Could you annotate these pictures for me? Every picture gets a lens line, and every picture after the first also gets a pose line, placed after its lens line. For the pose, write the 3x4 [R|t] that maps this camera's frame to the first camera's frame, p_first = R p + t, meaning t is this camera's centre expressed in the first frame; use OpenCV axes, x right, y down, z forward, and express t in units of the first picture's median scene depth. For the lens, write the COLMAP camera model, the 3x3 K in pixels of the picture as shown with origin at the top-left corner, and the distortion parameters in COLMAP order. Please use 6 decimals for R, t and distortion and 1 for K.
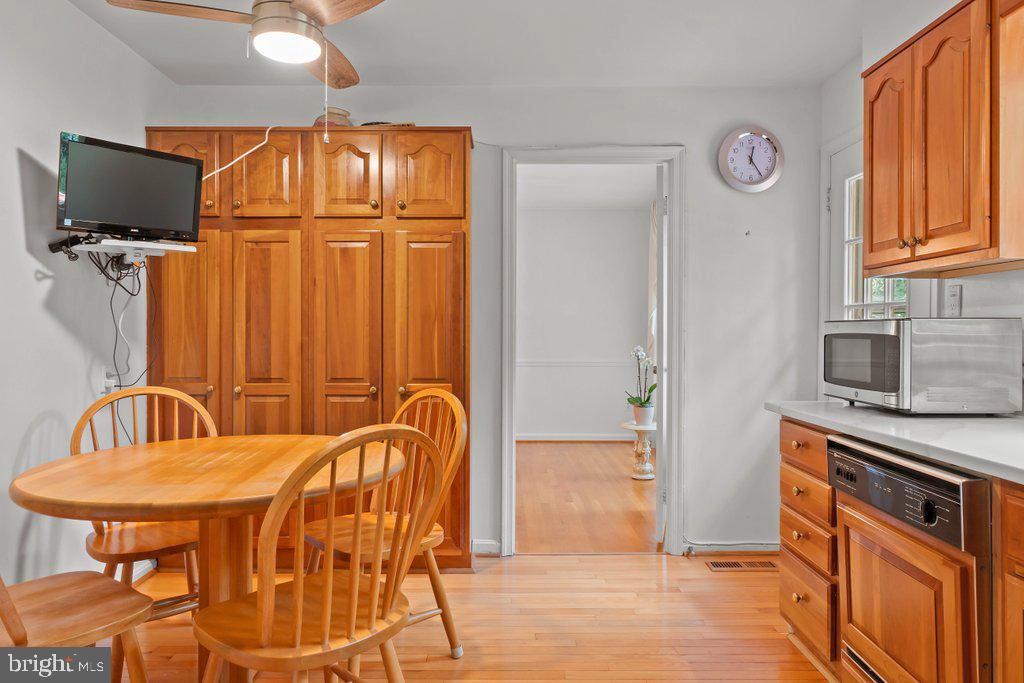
lens RADIAL K [[686.3, 0, 514.7], [0, 686.3, 329.9], [0, 0, 1]] dist [-0.005700, 0.000014]
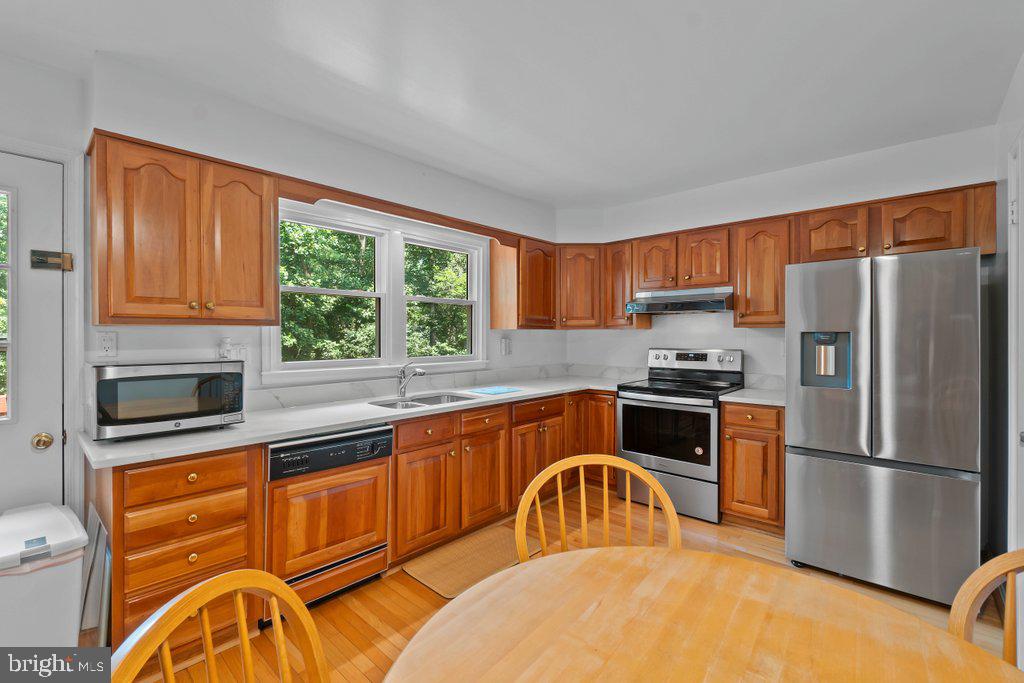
lens RADIAL K [[445.0, 0, 504.8], [0, 445.0, 339.1], [0, 0, 1]] dist [-0.003596, -0.000200]
pose [[-0.731492, -0.006282, 0.681821, -0.336570], [-0.004839, 0.999980, 0.004022, -0.046105], [-0.681833, -0.000357, -0.731508, 0.877993]]
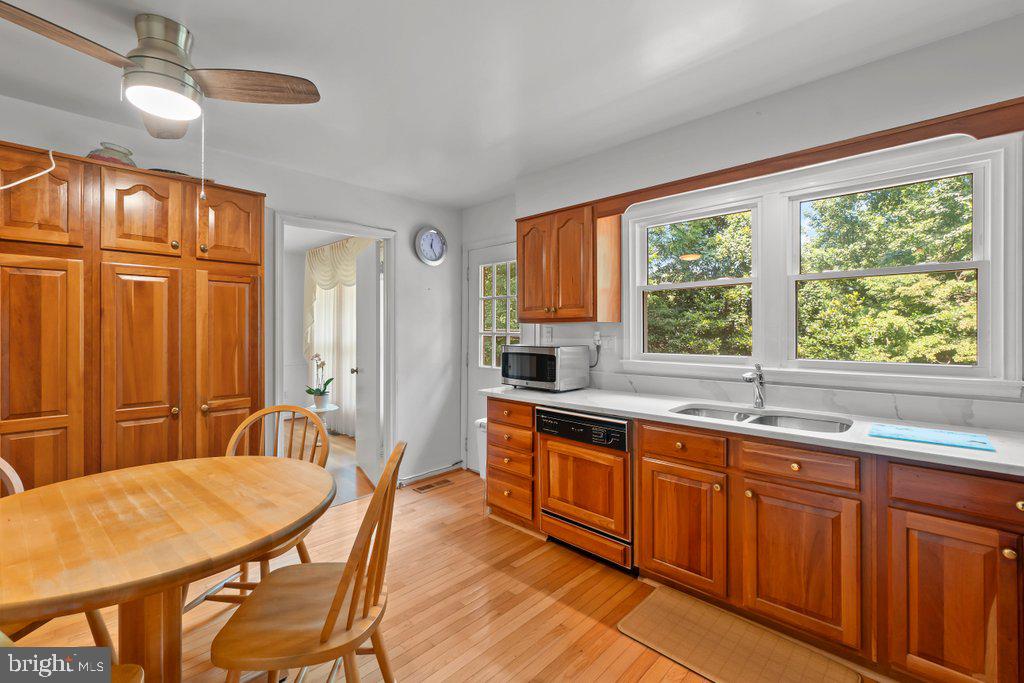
lens RADIAL K [[441.2, 0, 511.5], [0, 441.2, 330.0], [0, 0, 1]] dist [-0.002797, -0.000436]
pose [[0.695531, 0.002637, 0.718491, -0.338657], [-0.003656, 0.999993, -0.000131, -0.045550], [-0.718486, -0.002535, 0.695536, 0.103764]]
